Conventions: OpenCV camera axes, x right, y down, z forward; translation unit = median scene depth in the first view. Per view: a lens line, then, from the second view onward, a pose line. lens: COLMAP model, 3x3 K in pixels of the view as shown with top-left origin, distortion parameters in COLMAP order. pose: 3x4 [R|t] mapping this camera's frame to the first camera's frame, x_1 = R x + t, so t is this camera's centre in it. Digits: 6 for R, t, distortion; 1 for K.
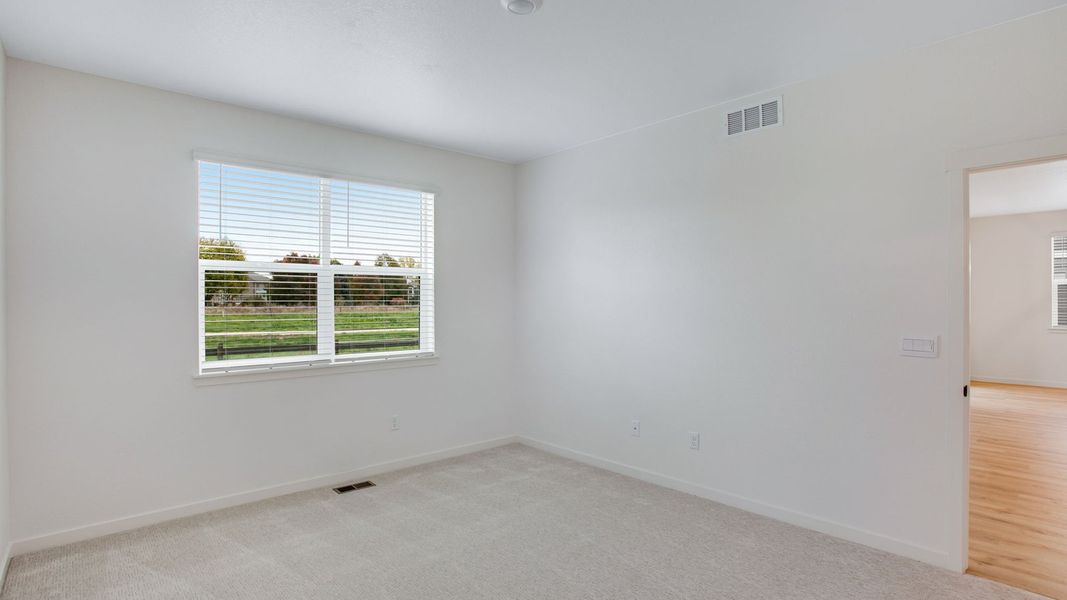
lens RADIAL K [[534.6, 0, 541.5], [0, 534.6, 304.1], [0, 0, 1]] dist [-0.044025, 0.020788]
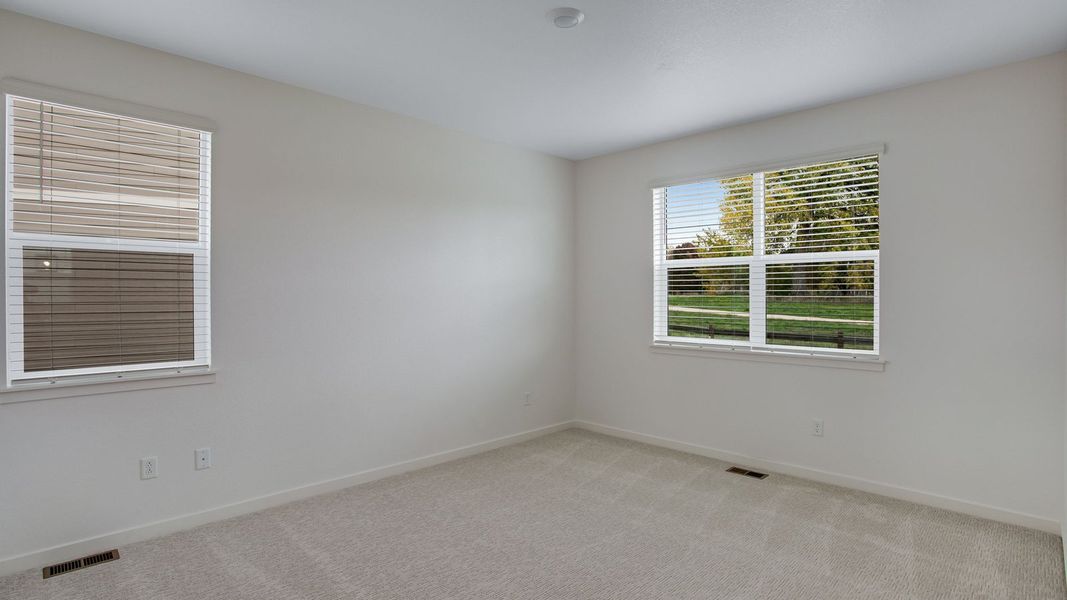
lens RADIAL K [[534.6, 0, 525.9], [0, 534.6, 304.5], [0, 0, 1]] dist [-0.044025, 0.020788]
pose [[0.055375, 0.023756, -0.998183, 0.610797], [-0.002117, 0.999717, 0.023675, -0.002315], [0.998463, 0.000802, 0.055409, 0.496981]]
